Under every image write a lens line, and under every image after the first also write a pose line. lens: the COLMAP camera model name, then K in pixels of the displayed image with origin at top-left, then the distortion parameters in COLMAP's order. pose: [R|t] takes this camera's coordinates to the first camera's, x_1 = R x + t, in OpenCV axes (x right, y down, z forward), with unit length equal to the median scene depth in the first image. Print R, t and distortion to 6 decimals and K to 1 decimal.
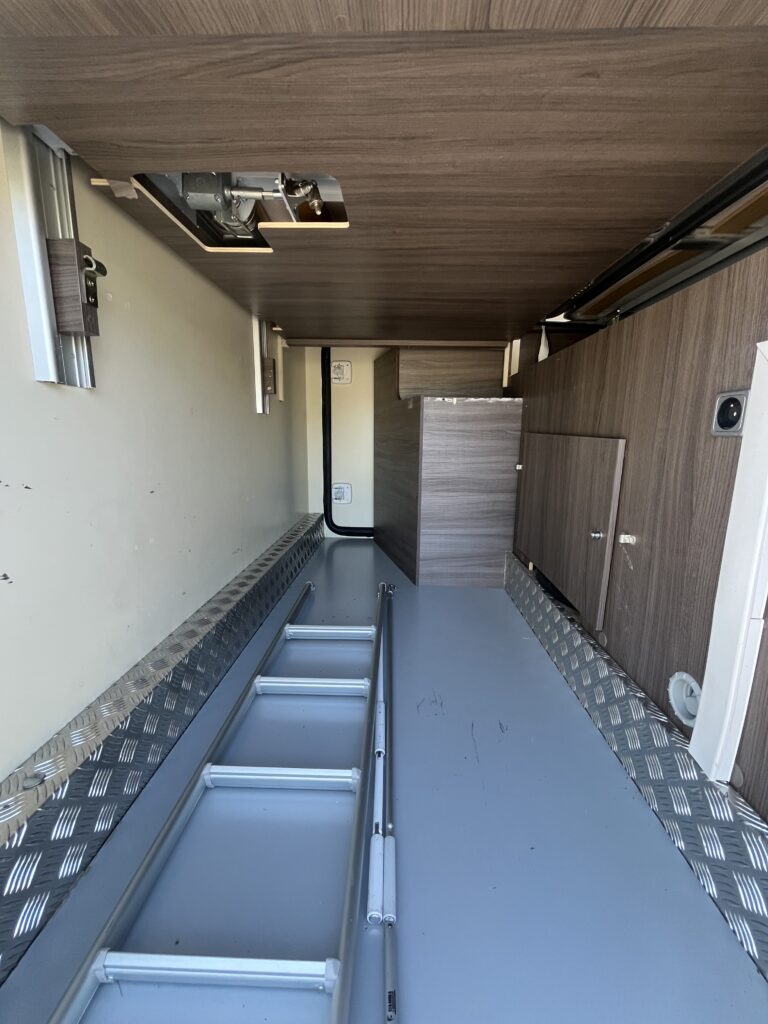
lens RADIAL K [[414.1, 0, 385.6], [0, 414.1, 510.6], [0, 0, 1]] dist [-0.005299, 0.000718]
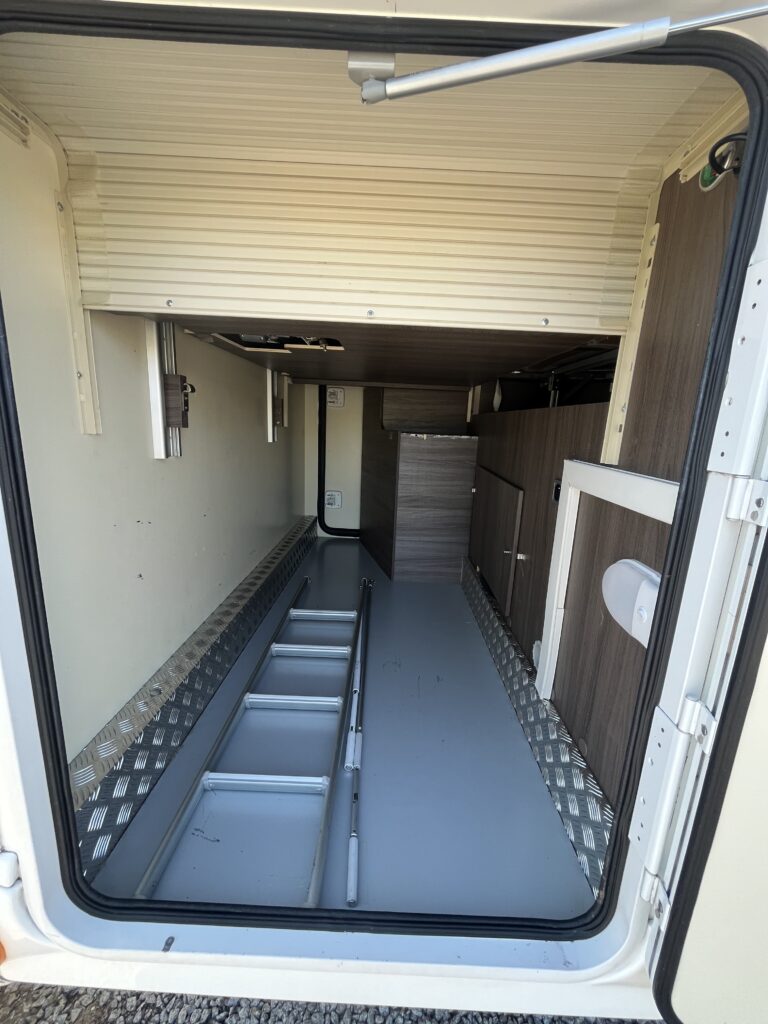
lens RADIAL K [[414.1, 0, 385.6], [0, 414.1, 512.0], [0, 0, 1]] dist [-0.005299, 0.000718]
pose [[0.999308, 0.026877, 0.025711, 0.023182], [-0.027542, 0.999285, 0.025895, -0.074163], [-0.024997, -0.026585, 0.999334, -0.310342]]
